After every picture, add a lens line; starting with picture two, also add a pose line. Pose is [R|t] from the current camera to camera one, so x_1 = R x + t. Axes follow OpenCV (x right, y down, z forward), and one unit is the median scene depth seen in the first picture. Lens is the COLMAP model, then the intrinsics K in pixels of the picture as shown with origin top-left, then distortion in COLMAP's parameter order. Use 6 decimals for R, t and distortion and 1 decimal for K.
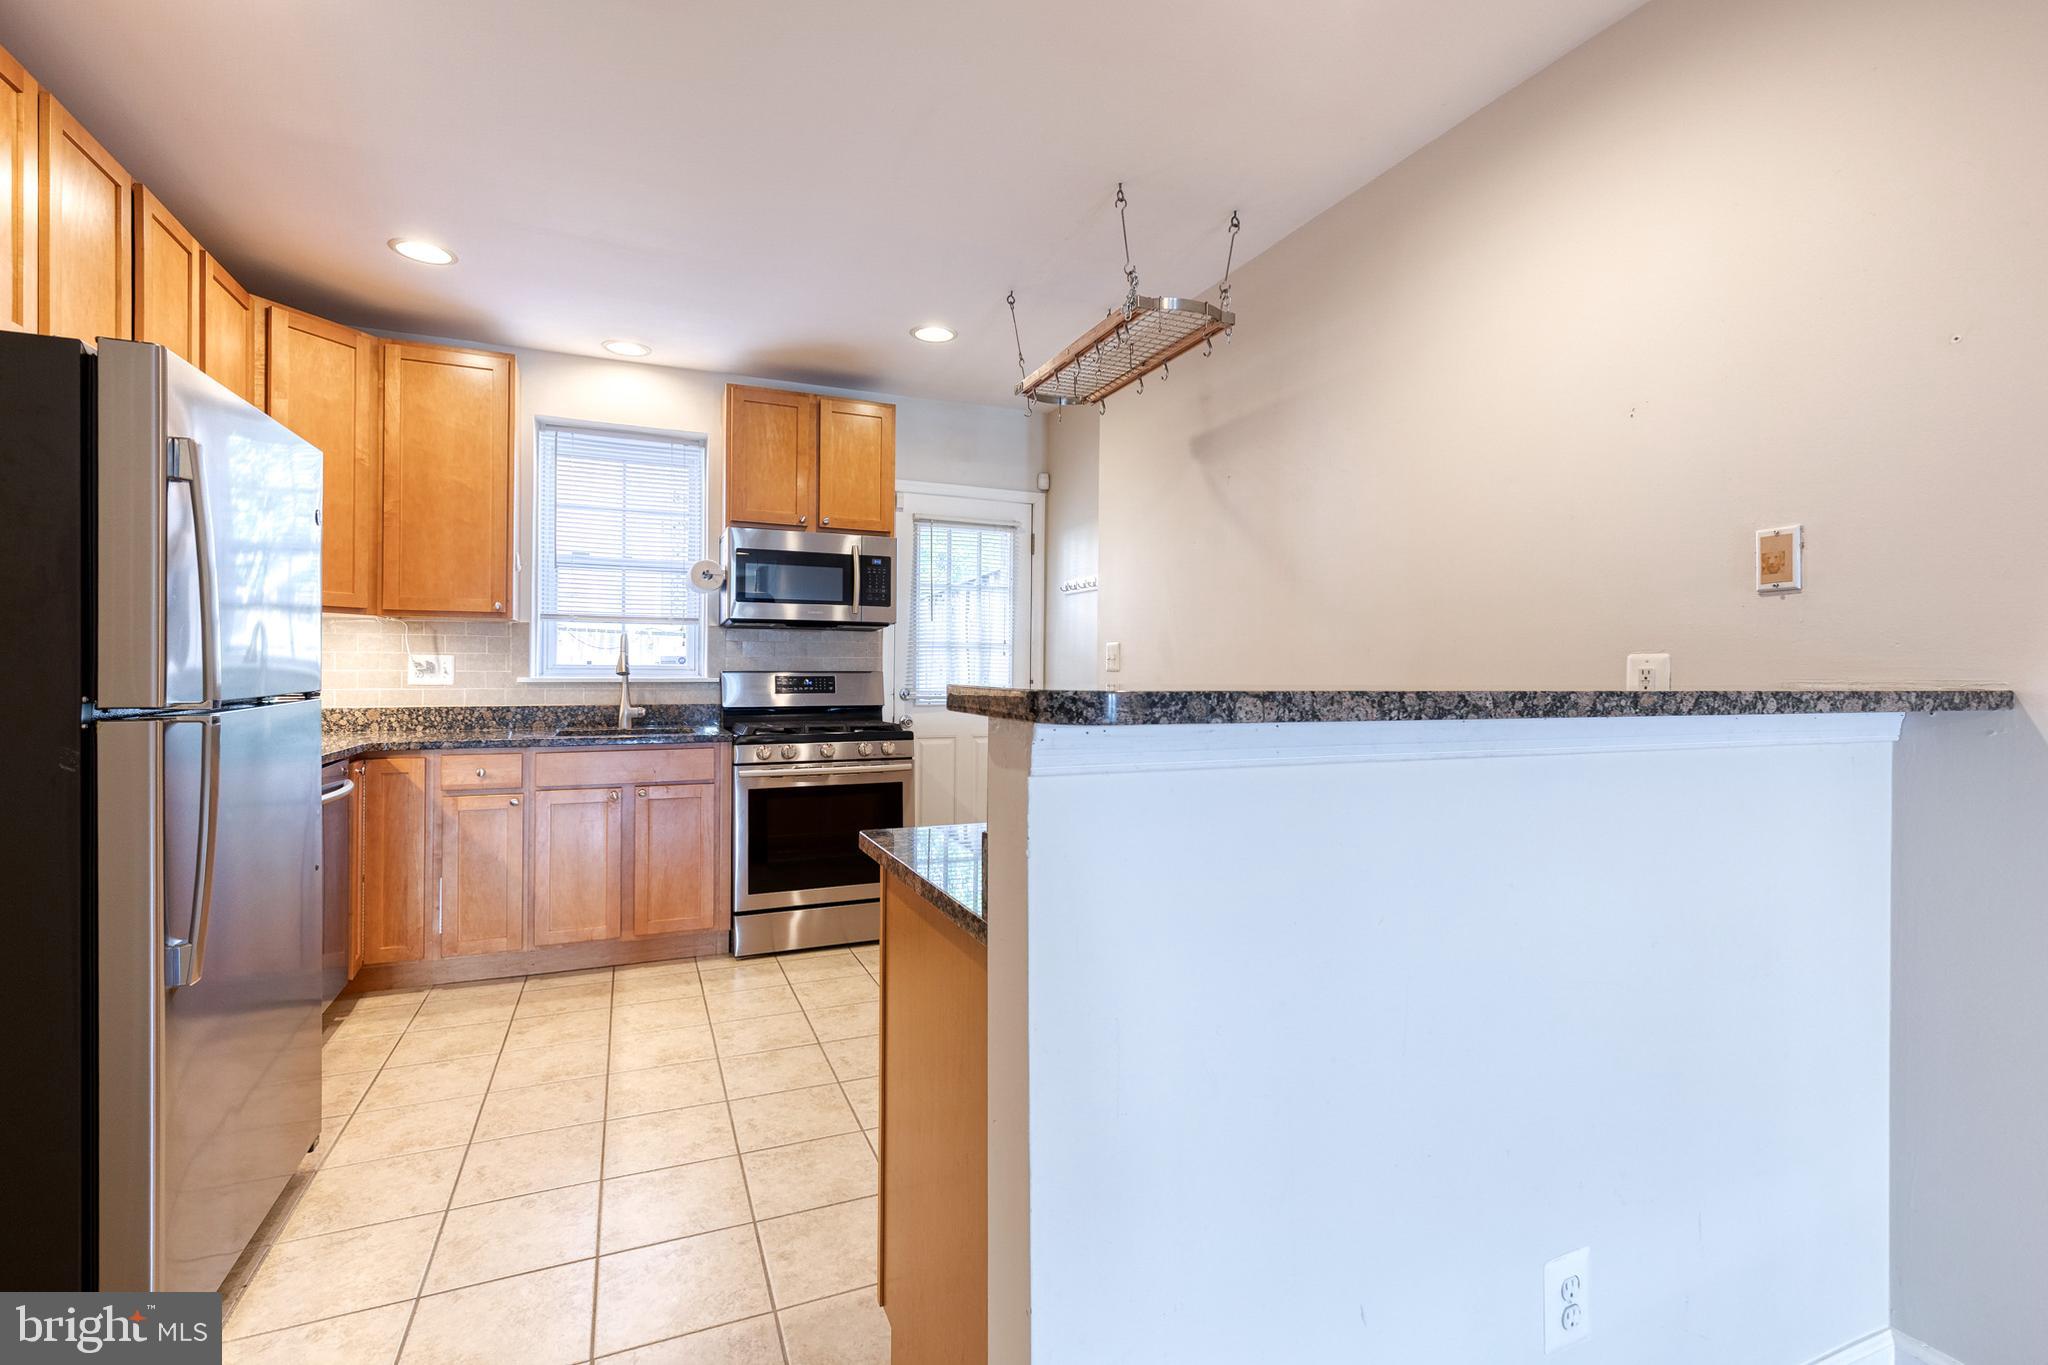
lens RADIAL K [[949.3, 0, 1049.2], [0, 949.3, 679.0], [0, 0, 1]] dist [0.002847, 0.000034]
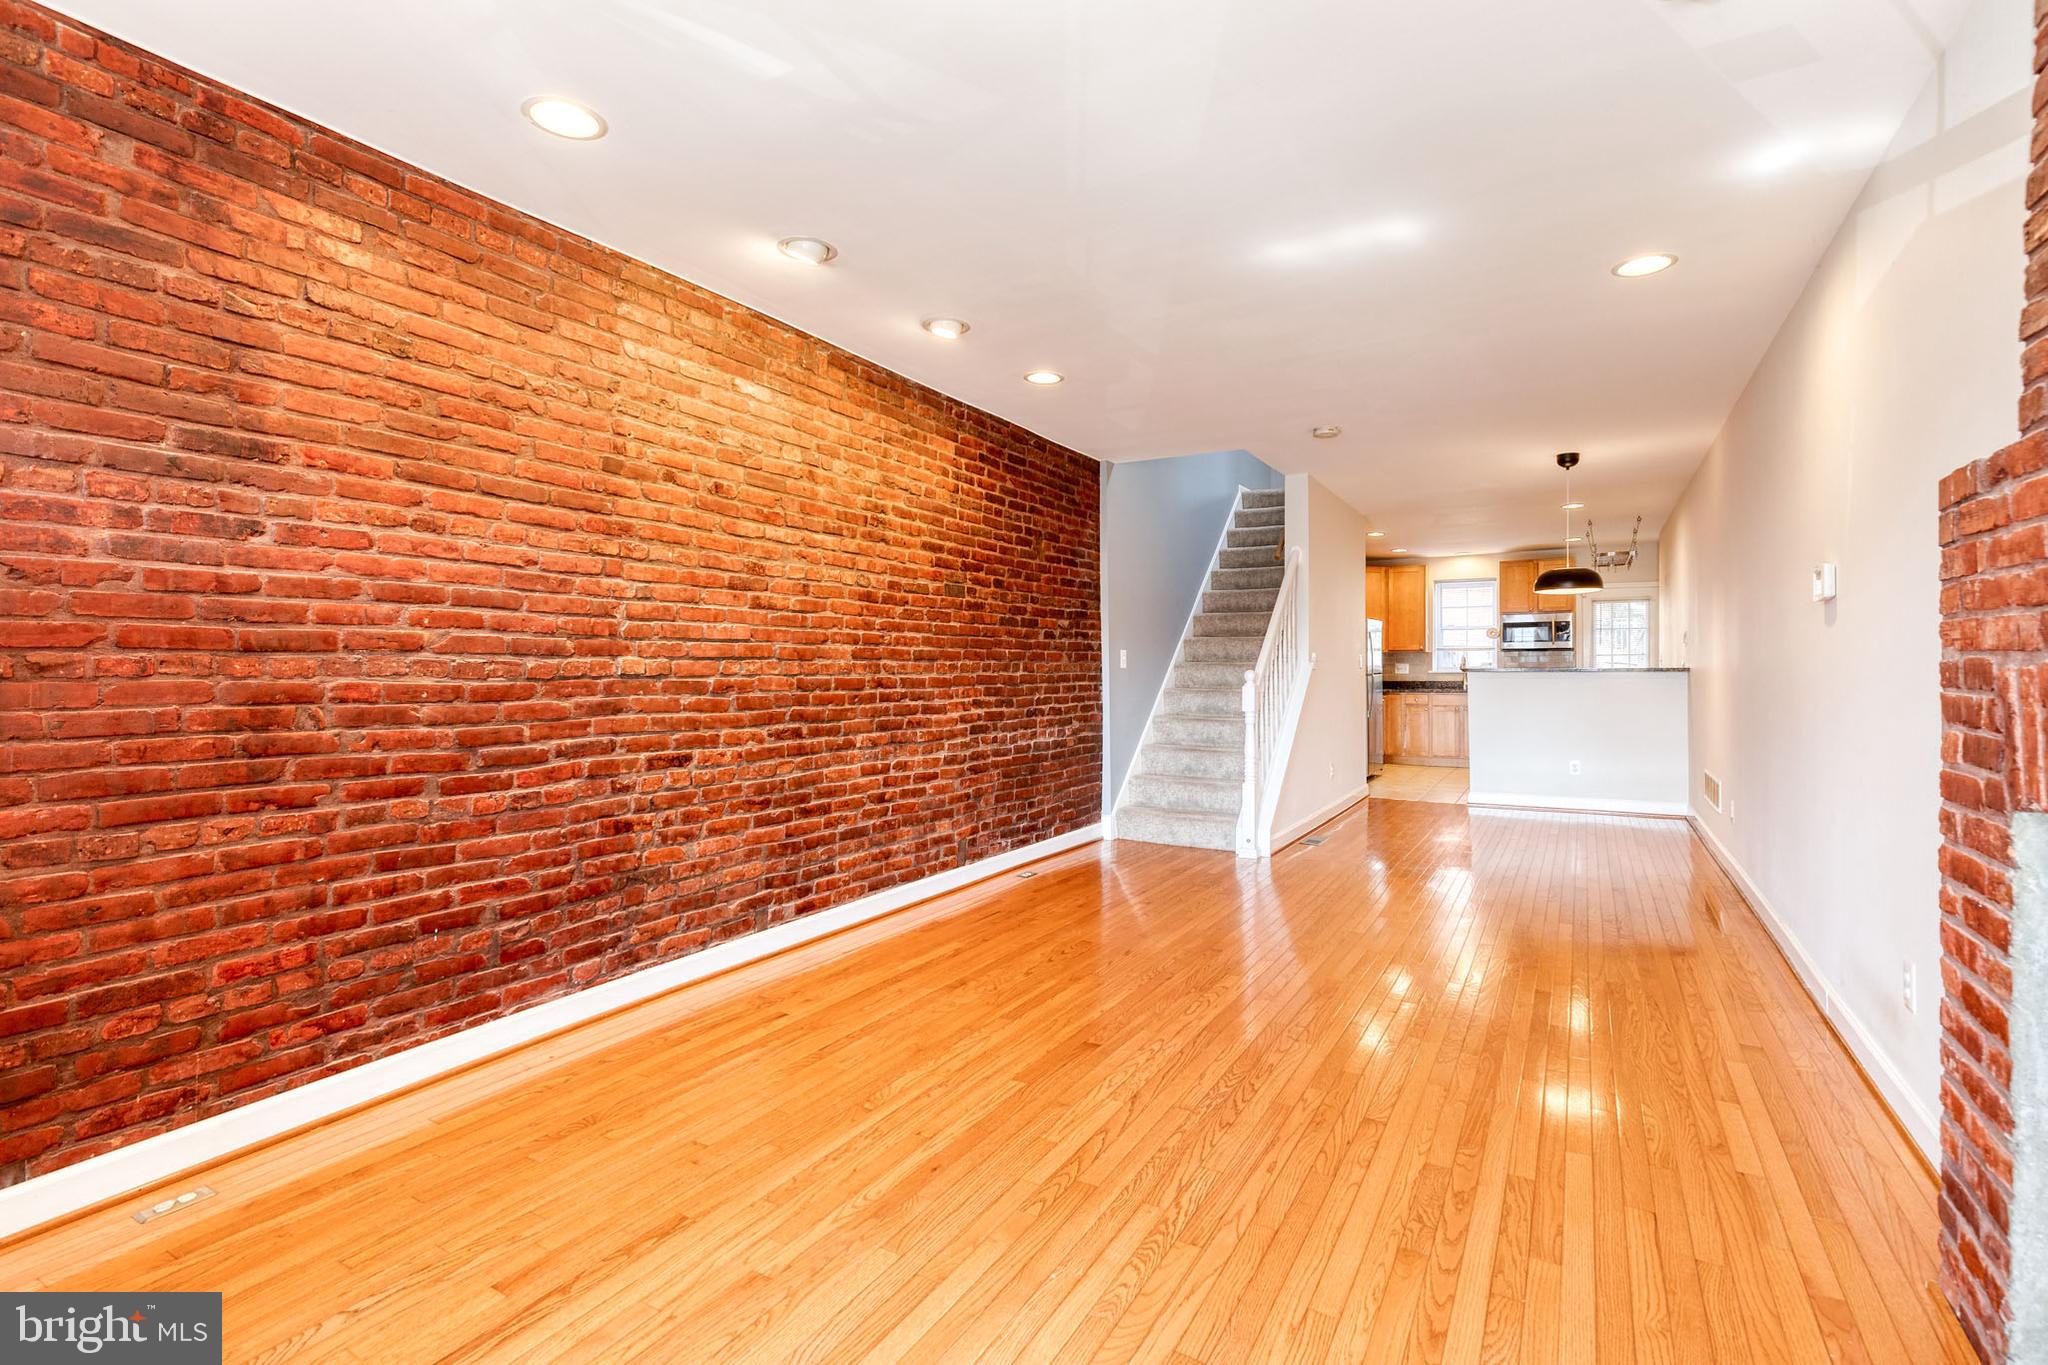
lens RADIAL K [[923.5, 0, 1023.2], [0, 923.5, 667.6], [0, 0, 1]] dist [-0.001700, -0.000905]
pose [[0.577209, -0.012961, -0.816493, 1.141997], [0.002288, 0.999896, -0.014255, 0.028270], [0.816593, 0.006360, 0.577179, -1.819849]]
